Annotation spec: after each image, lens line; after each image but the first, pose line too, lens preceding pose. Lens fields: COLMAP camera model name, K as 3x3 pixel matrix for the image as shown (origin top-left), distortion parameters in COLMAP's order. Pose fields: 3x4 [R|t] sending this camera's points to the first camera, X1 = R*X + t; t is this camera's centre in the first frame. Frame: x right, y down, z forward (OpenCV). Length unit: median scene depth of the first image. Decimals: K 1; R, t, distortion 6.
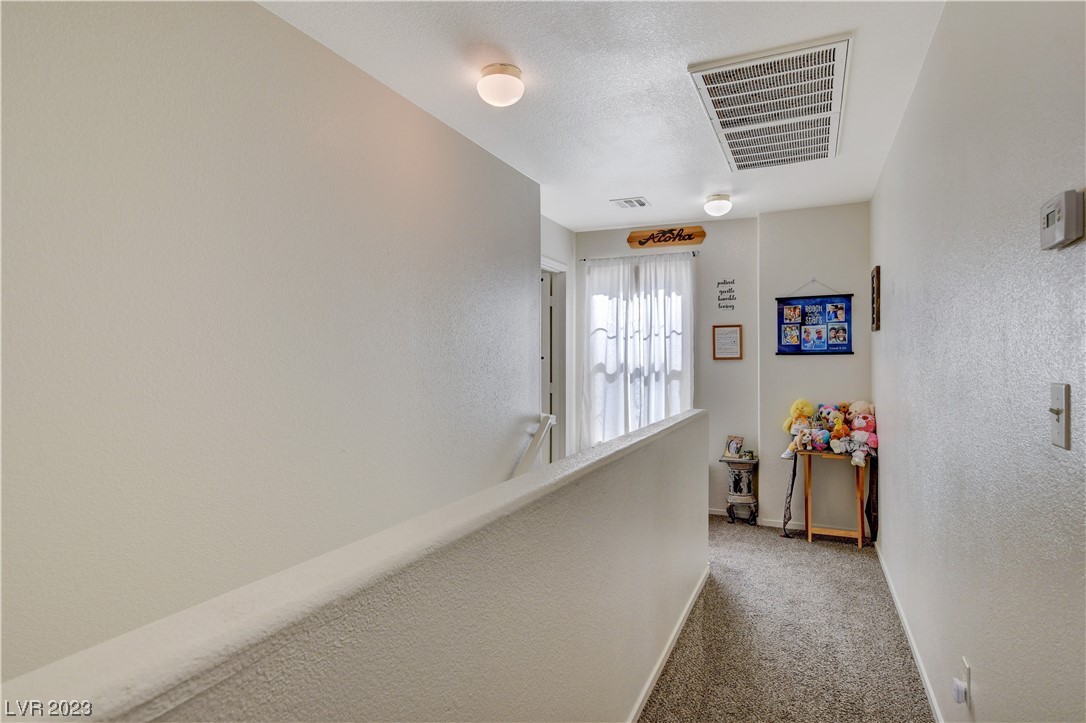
lens RADIAL K [[591.7, 0, 542.6], [0, 591.7, 356.8], [0, 0, 1]] dist [-0.002792, -0.000572]
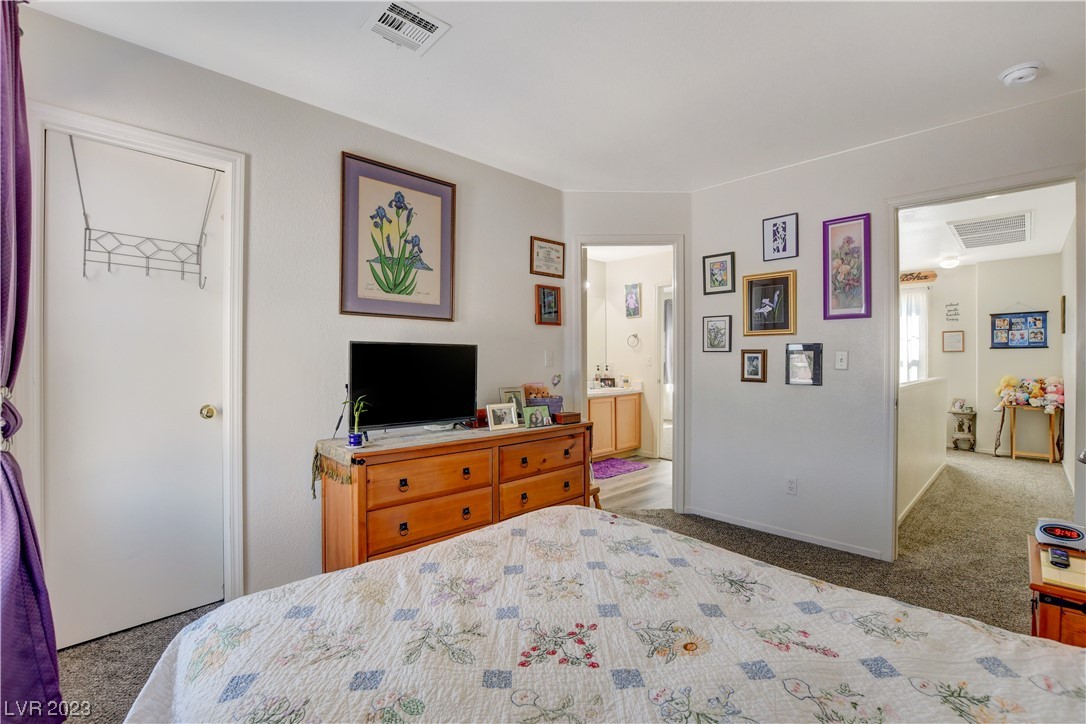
lens RADIAL K [[498.2, 0, 544.2], [0, 498.2, 361.5], [0, 0, 1]] dist [-0.016035, 0.001633]
pose [[0.939096, 0.000816, -0.343653, -0.308509], [0.002561, 0.999953, 0.009372, 0.016444], [0.343644, -0.009681, 0.939050, -0.734707]]
